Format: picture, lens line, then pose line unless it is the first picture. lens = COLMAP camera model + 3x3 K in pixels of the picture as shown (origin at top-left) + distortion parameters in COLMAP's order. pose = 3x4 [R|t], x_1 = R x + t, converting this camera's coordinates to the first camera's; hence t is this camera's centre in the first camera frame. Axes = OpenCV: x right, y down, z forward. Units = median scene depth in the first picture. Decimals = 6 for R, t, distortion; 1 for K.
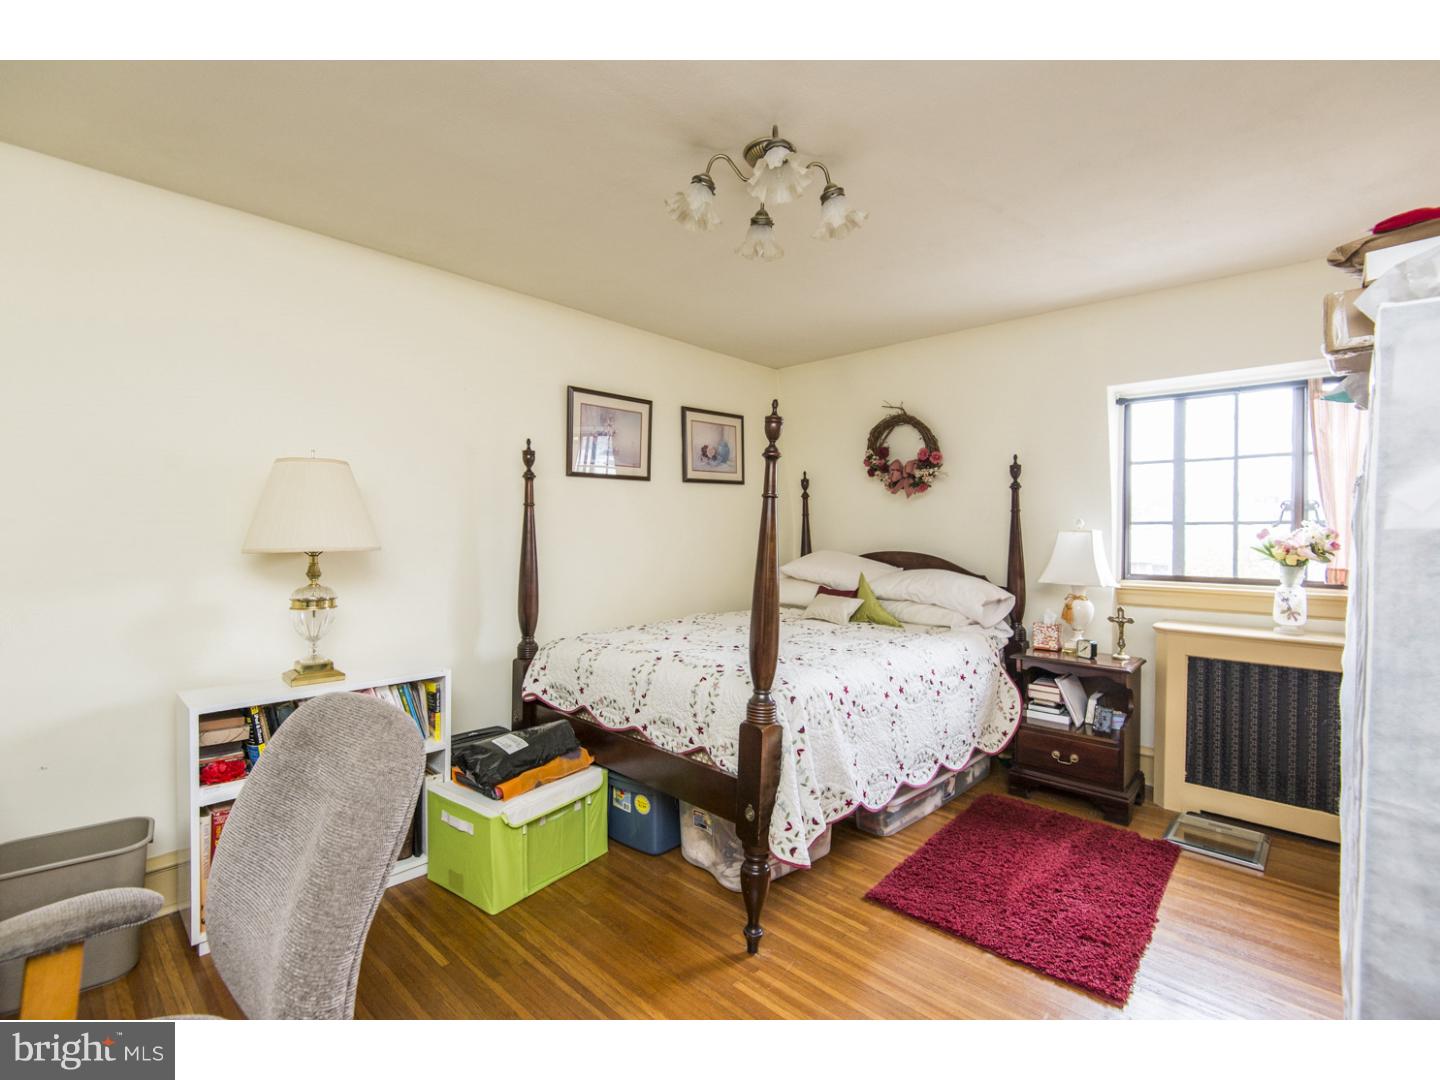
lens RADIAL K [[659.9, 0, 720.0], [0, 659.9, 540.0], [0, 0, 1]] dist [0.041252, -0.022309]
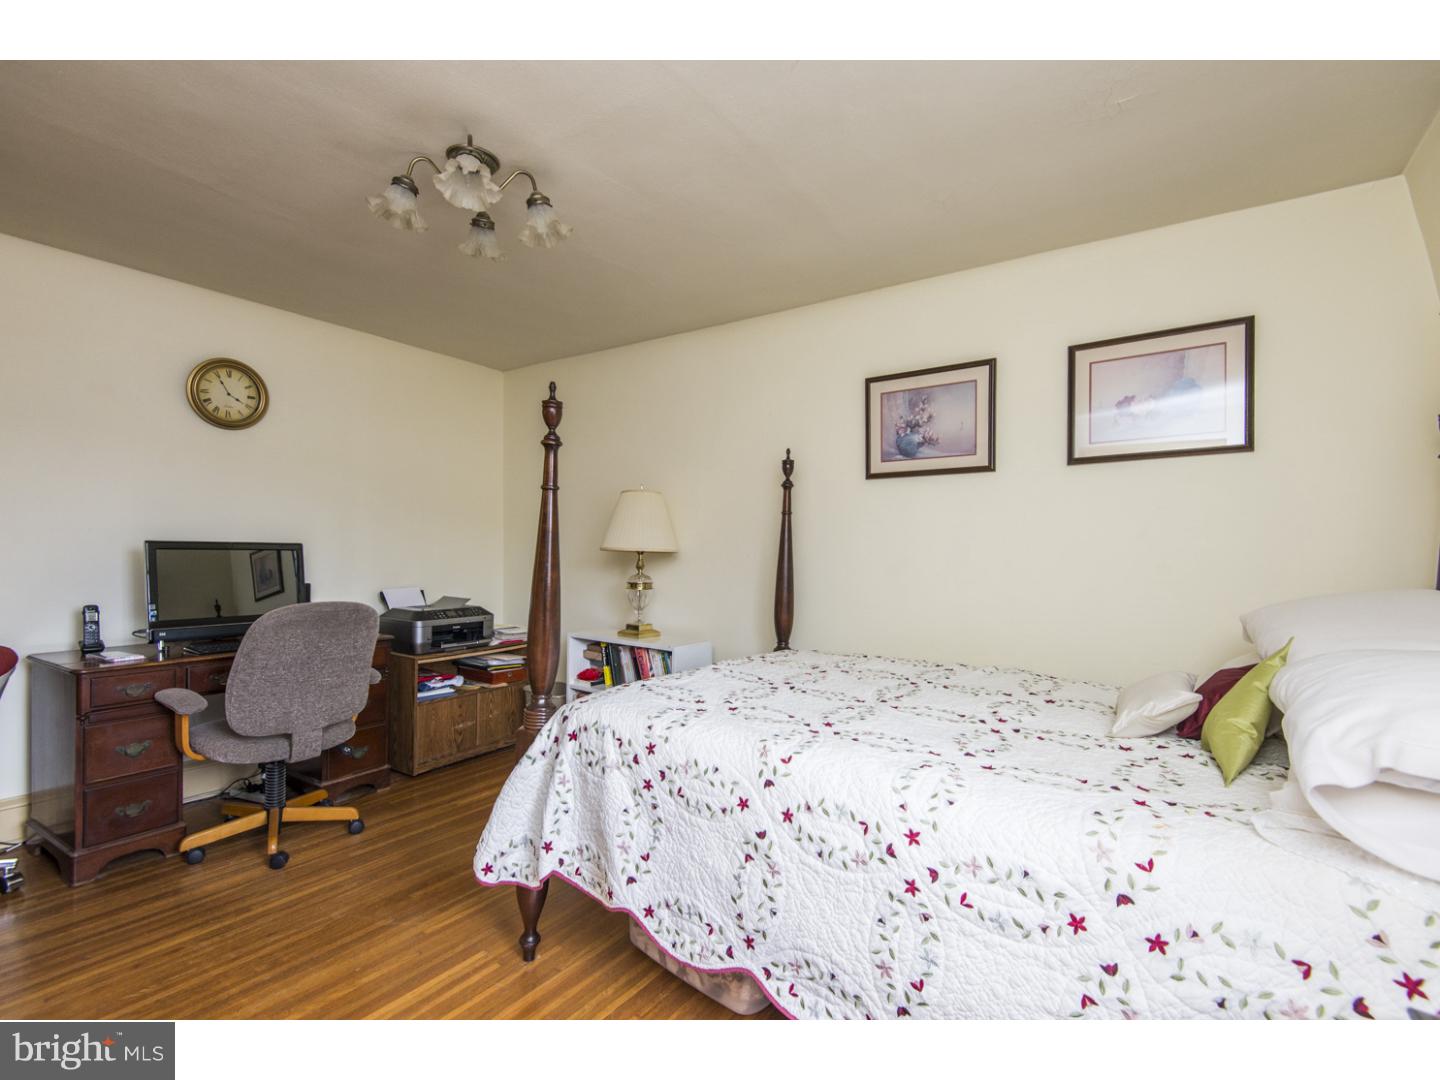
lens RADIAL K [[653.8, 0, 720.0], [0, 653.8, 540.0], [0, 0, 1]] dist [0.037551, -0.025745]
pose [[0.146251, -0.015730, -0.989122, 0.880672], [-0.030022, 0.999342, -0.020332, 0.016147], [0.988792, 0.032669, 0.145683, 0.950478]]
